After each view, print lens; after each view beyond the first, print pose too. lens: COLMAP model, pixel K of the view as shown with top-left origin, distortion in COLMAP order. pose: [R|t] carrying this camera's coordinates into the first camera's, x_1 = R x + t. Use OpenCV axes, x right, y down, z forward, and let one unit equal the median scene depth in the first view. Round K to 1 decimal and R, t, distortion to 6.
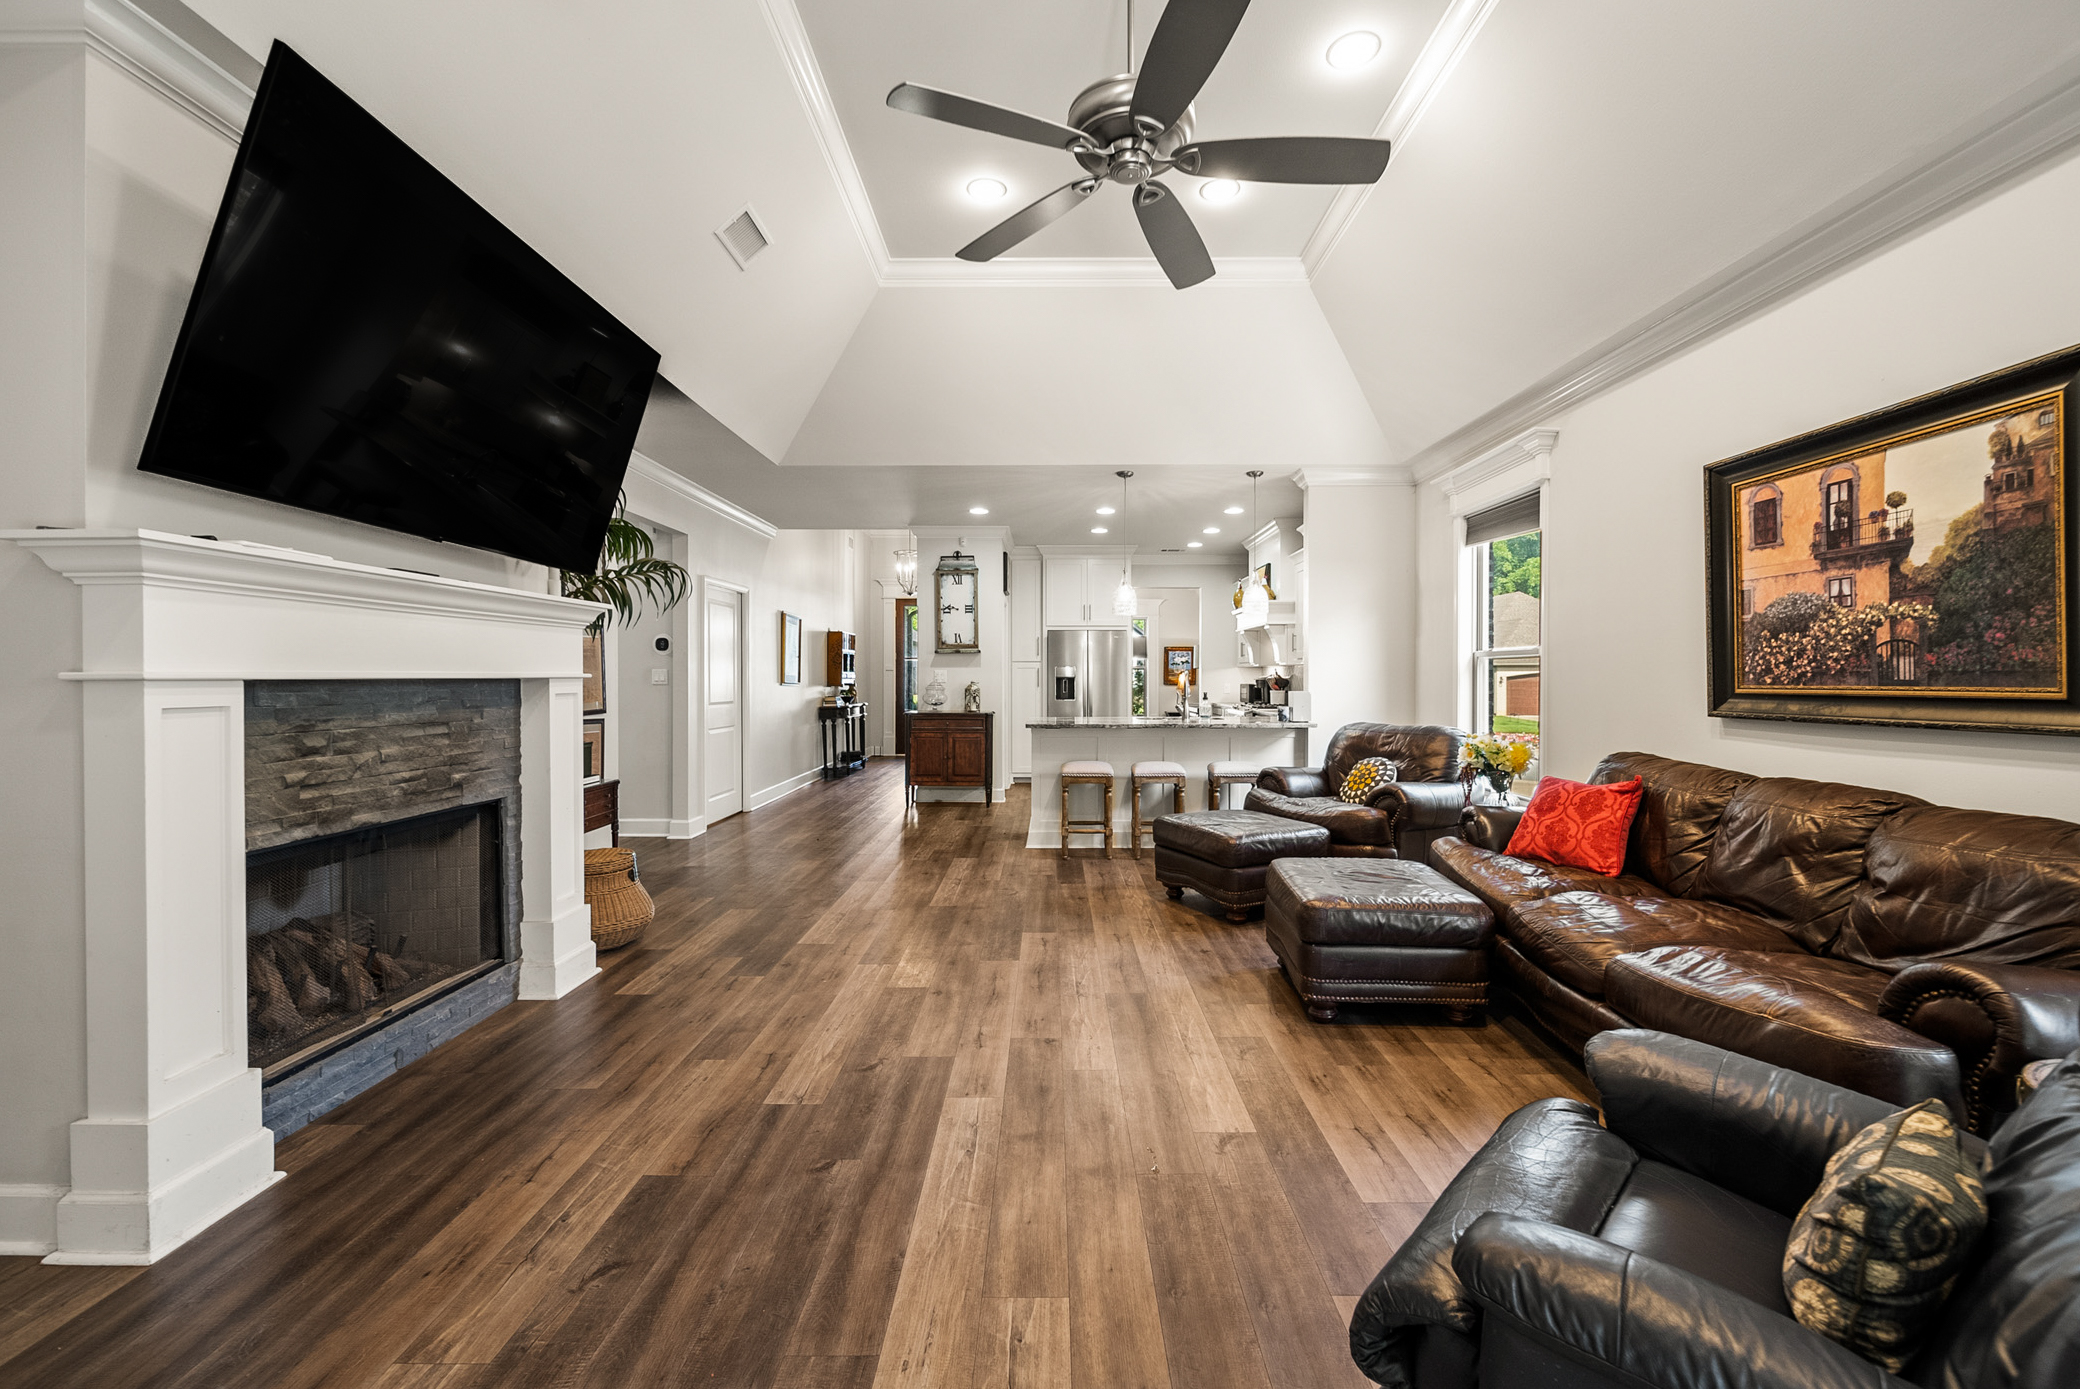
lens RADIAL K [[838.9, 0, 1051.2], [0, 838.9, 685.0], [0, 0, 1]] dist [-0.000993, -0.000302]
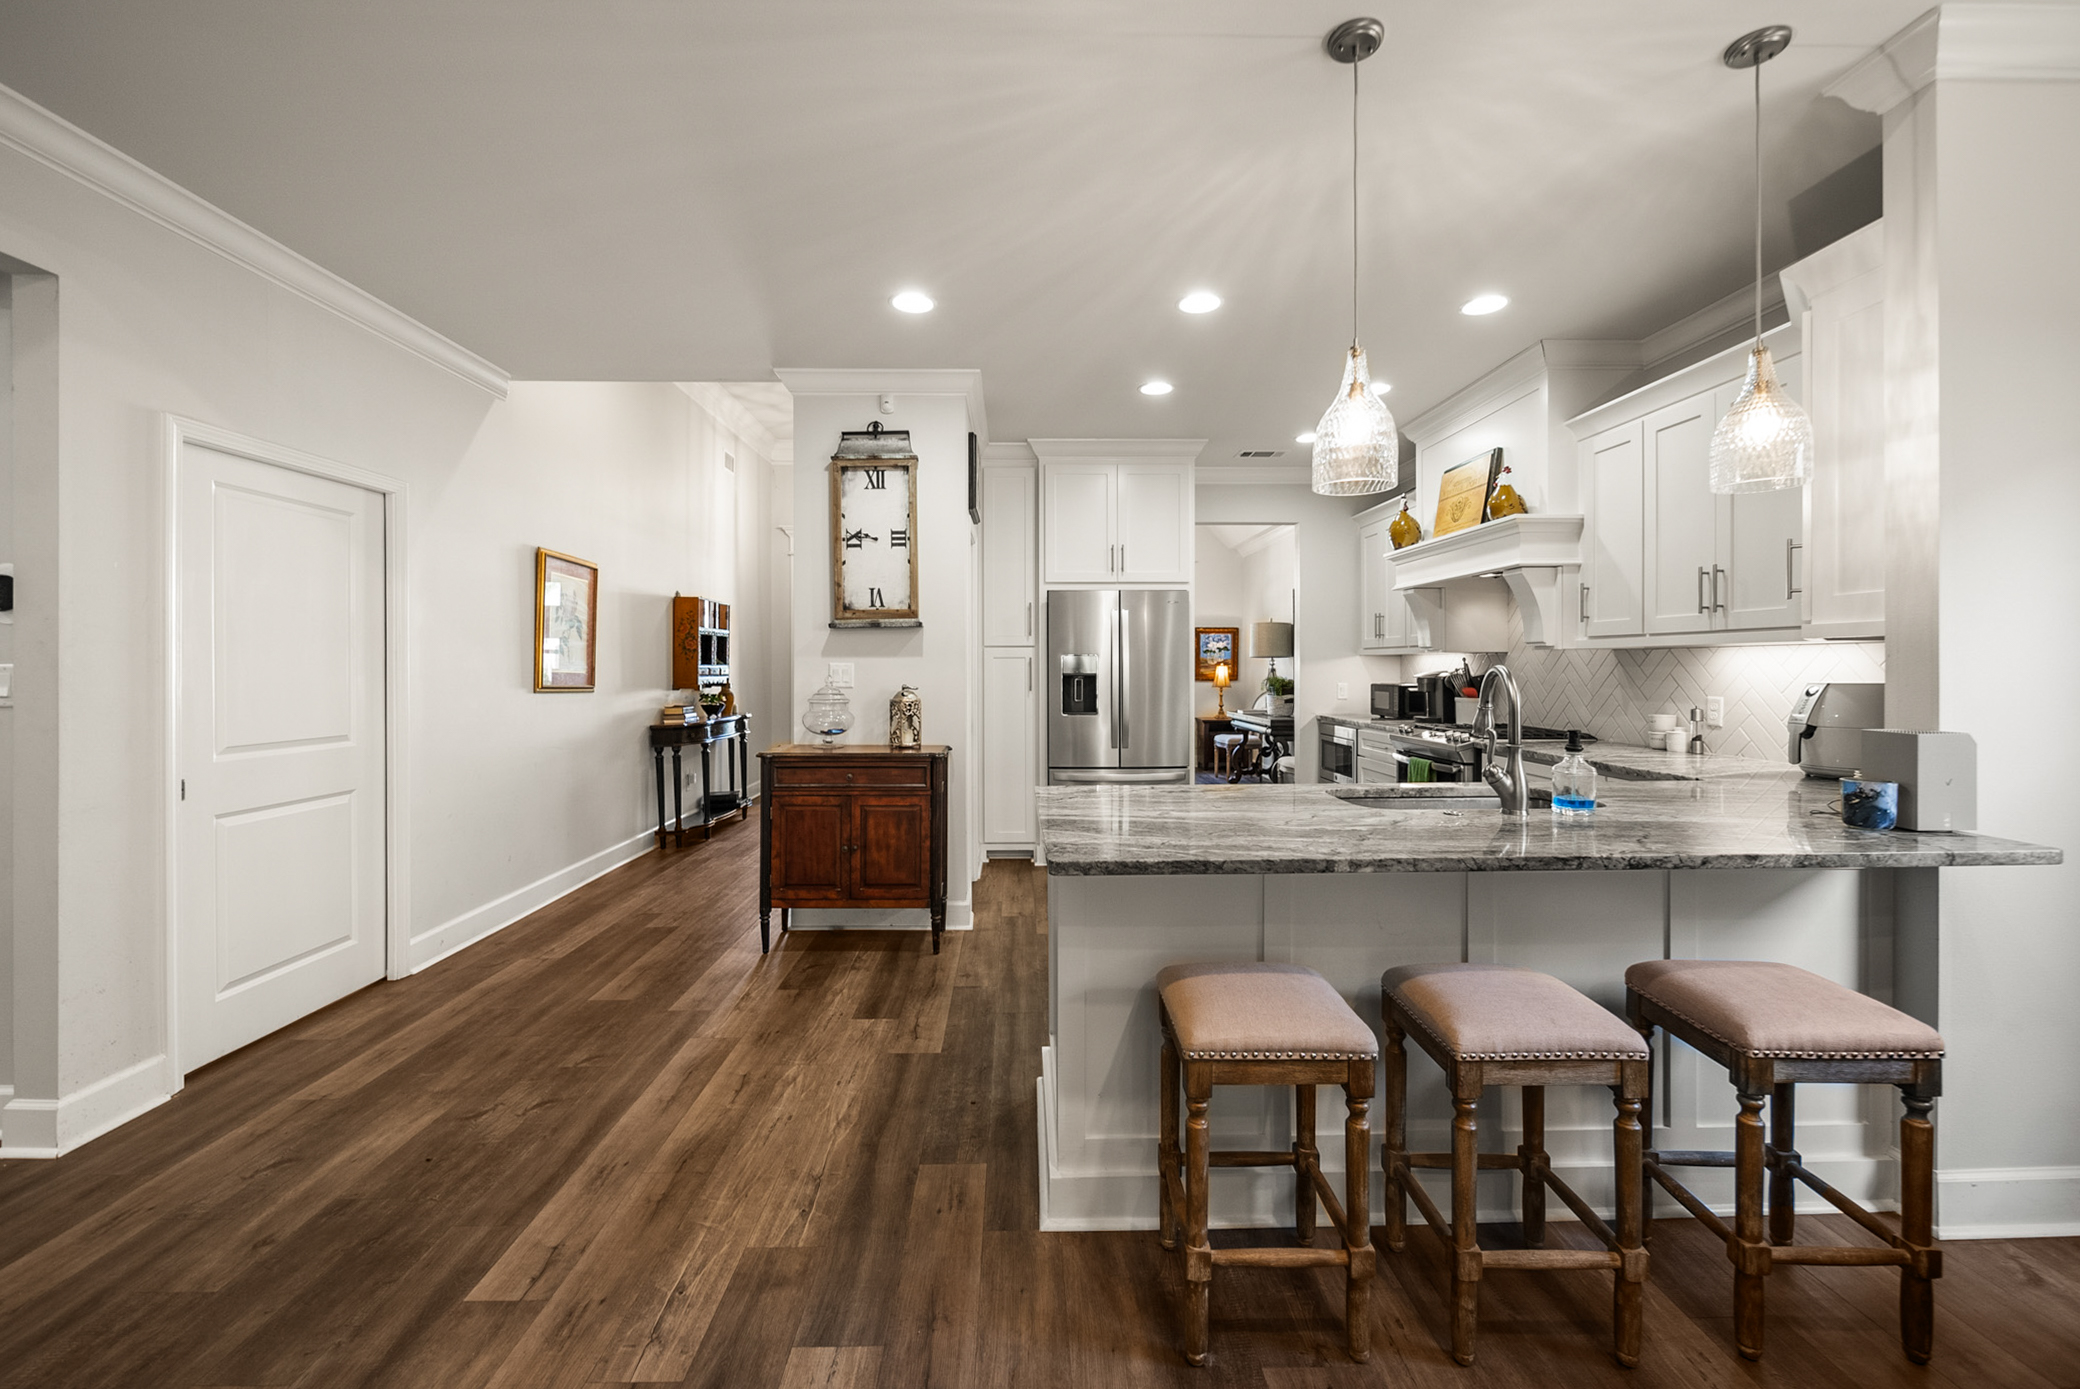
lens RADIAL K [[839.5, 0, 1031.8], [0, 839.5, 666.3], [0, 0, 1]] dist [0.001332, 0.000024]
pose [[0.999835, -0.002468, 0.018001, -0.077674], [0.002649, 0.999947, -0.009996, -0.027557], [-0.017975, 0.010042, 0.999788, 1.358125]]
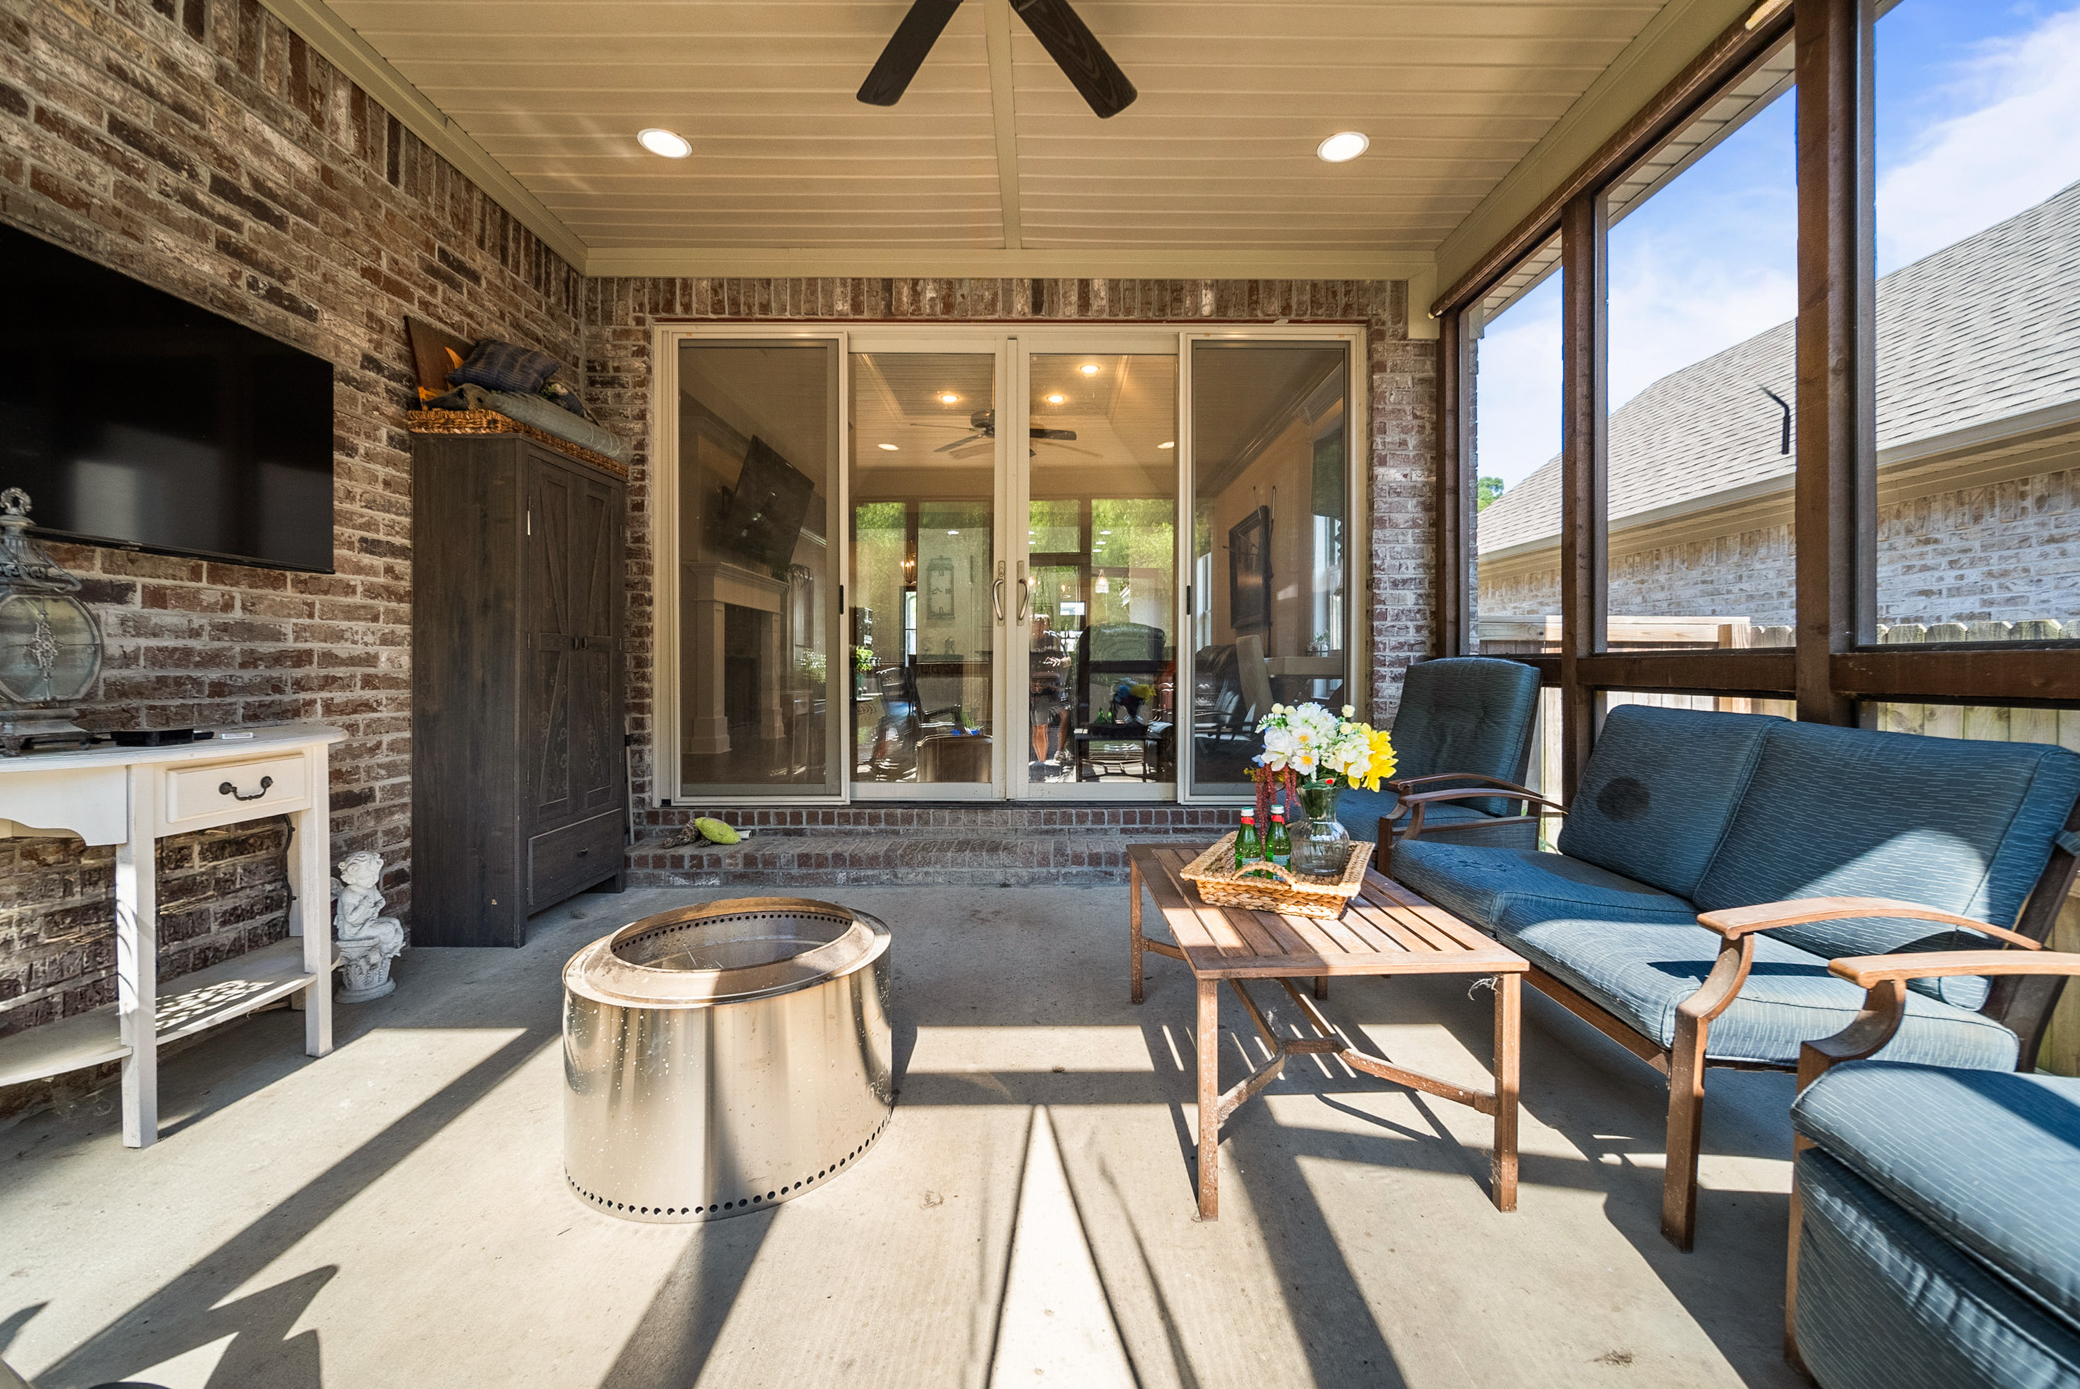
lens RADIAL K [[803.2, 0, 1043.8], [0, 803.2, 665.8], [0, 0, 1]] dist [-0.000168, -0.000012]
pose [[0.999992, 0.001459, 0.003661, 0.223131], [-0.001432, 0.999971, -0.007454, 0.178610], [-0.003672, 0.007448, 0.999966, -1.509896]]
